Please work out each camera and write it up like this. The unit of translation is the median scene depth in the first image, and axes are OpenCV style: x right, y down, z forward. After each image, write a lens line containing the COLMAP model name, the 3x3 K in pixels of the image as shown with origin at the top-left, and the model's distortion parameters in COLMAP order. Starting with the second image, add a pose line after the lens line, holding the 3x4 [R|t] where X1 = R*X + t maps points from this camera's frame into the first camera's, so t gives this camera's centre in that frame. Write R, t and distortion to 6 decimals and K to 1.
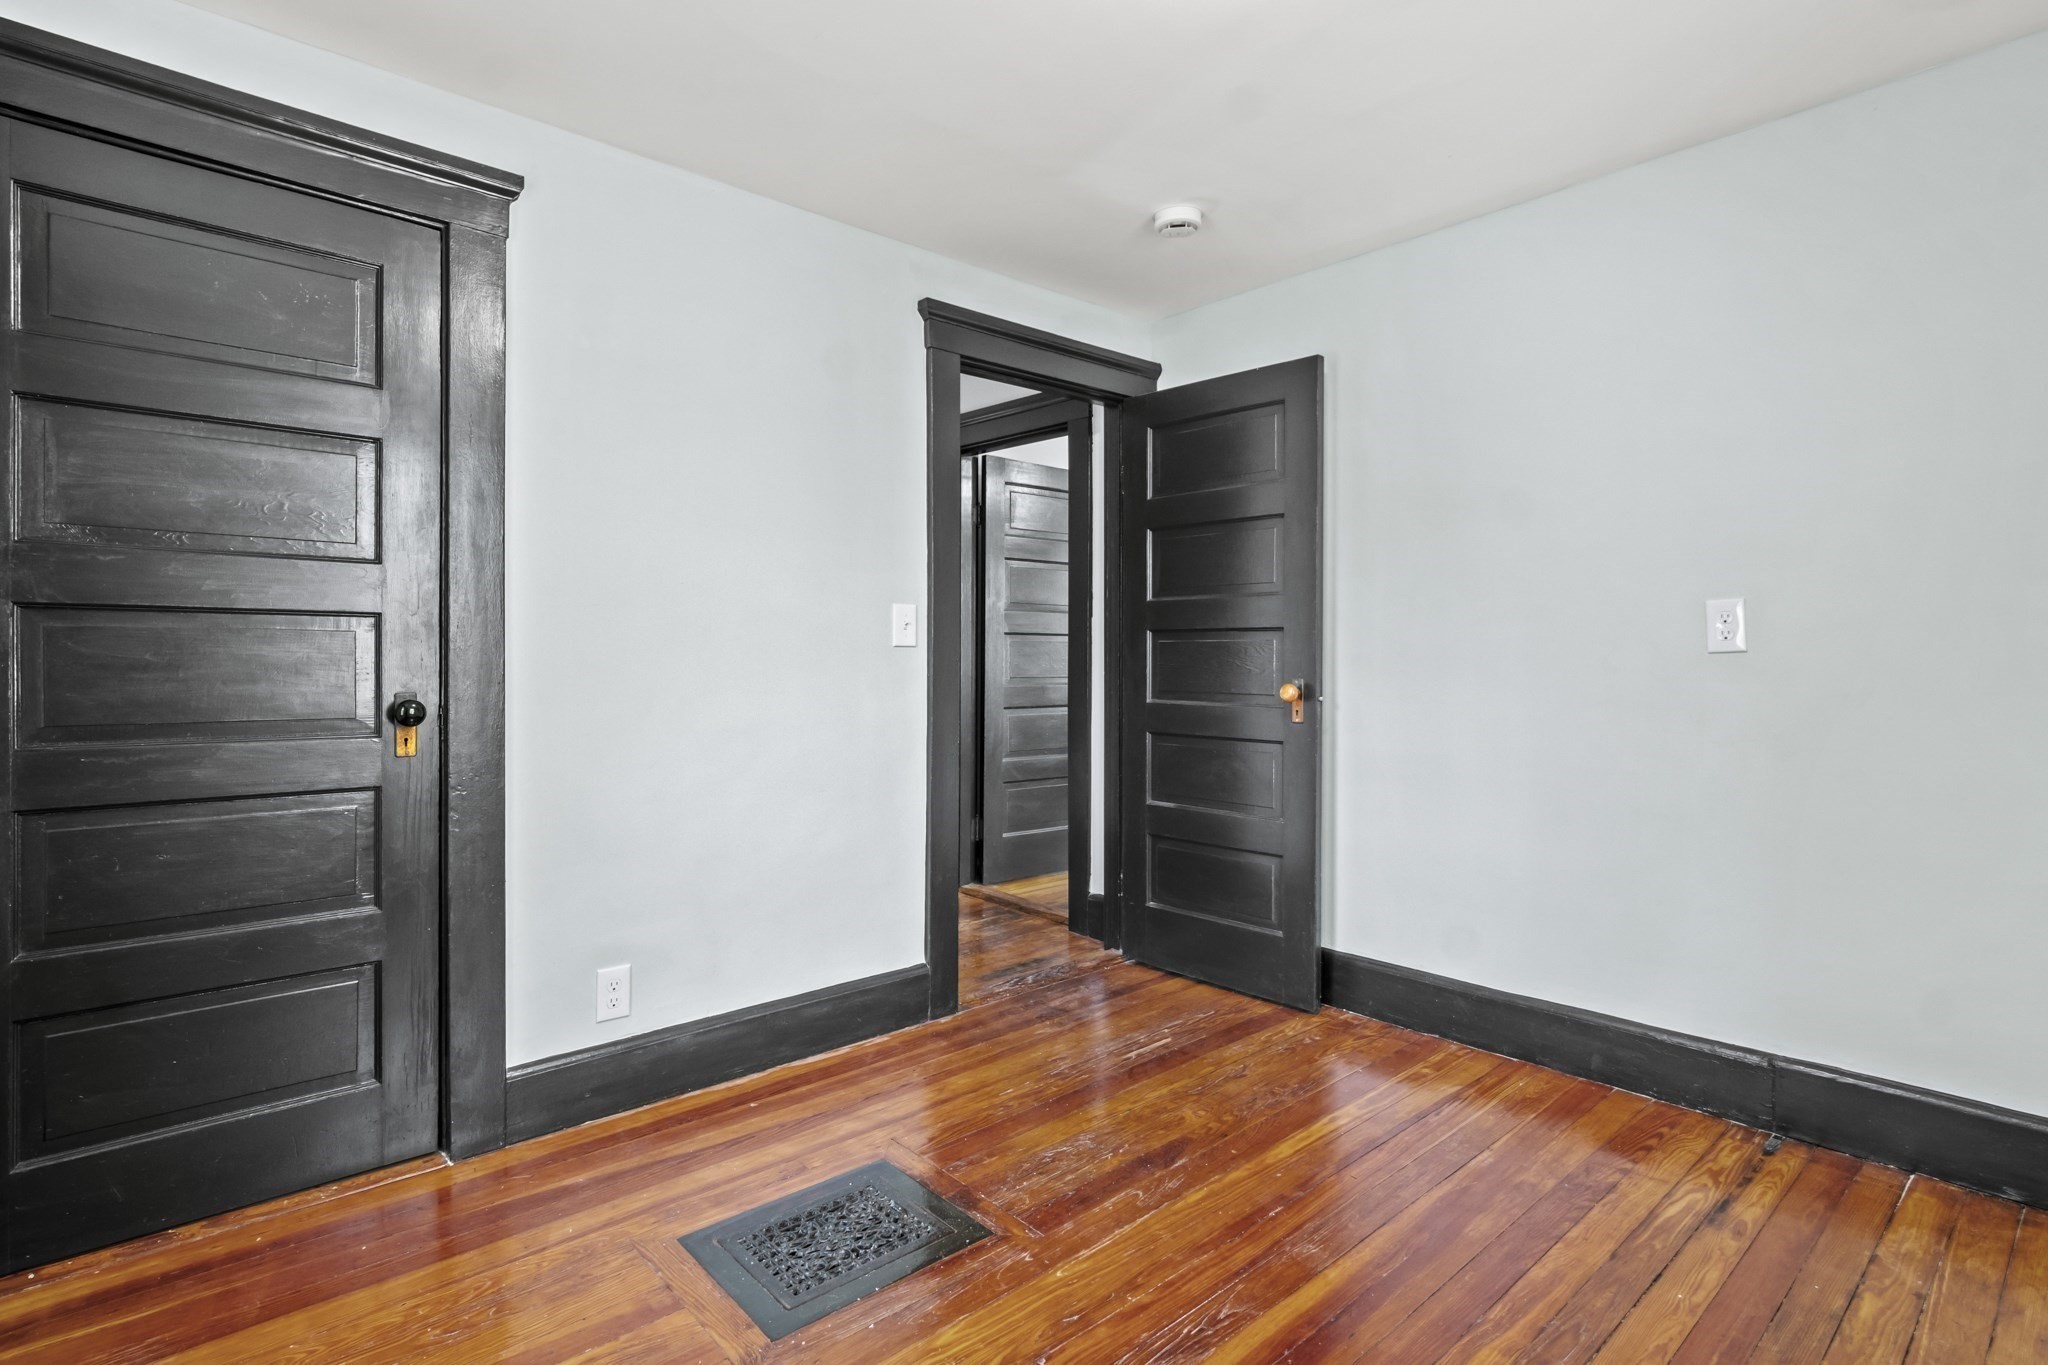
lens RADIAL K [[1040.1, 0, 1021.0], [0, 1040.1, 667.4], [0, 0, 1]] dist [-0.000227, 0.000367]
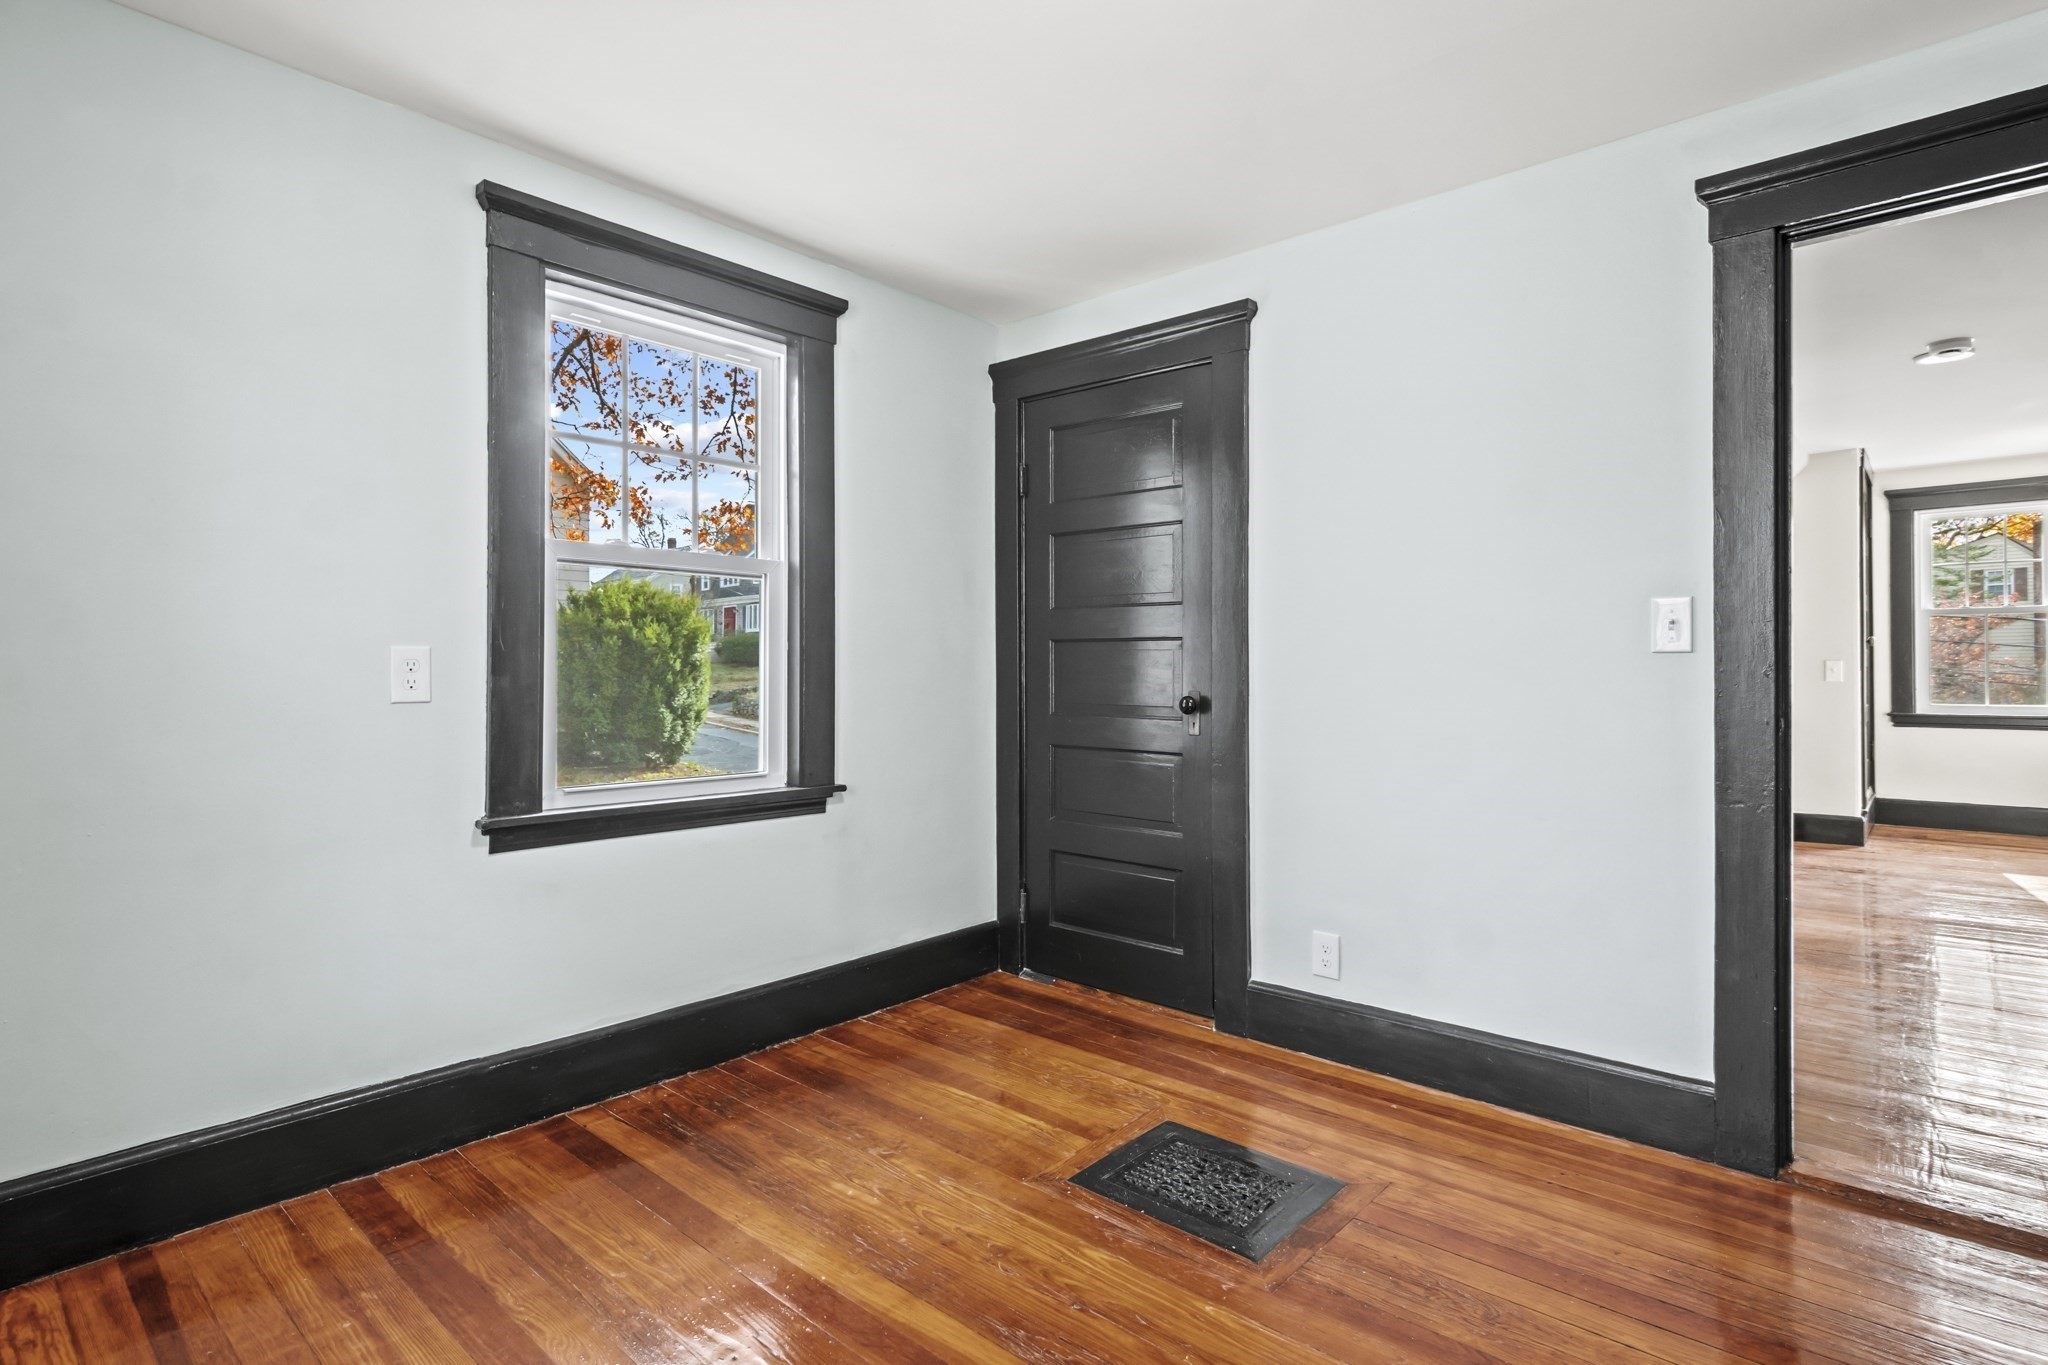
lens RADIAL K [[1040.1, 0, 1021.0], [0, 1040.1, 667.4], [0, 0, 1]] dist [-0.000227, 0.000367]
pose [[0.087128, 0.002525, -0.996194, 0.777605], [-0.004111, 0.999989, 0.002175, -0.010996], [0.996189, 0.003906, 0.087137, 0.585683]]
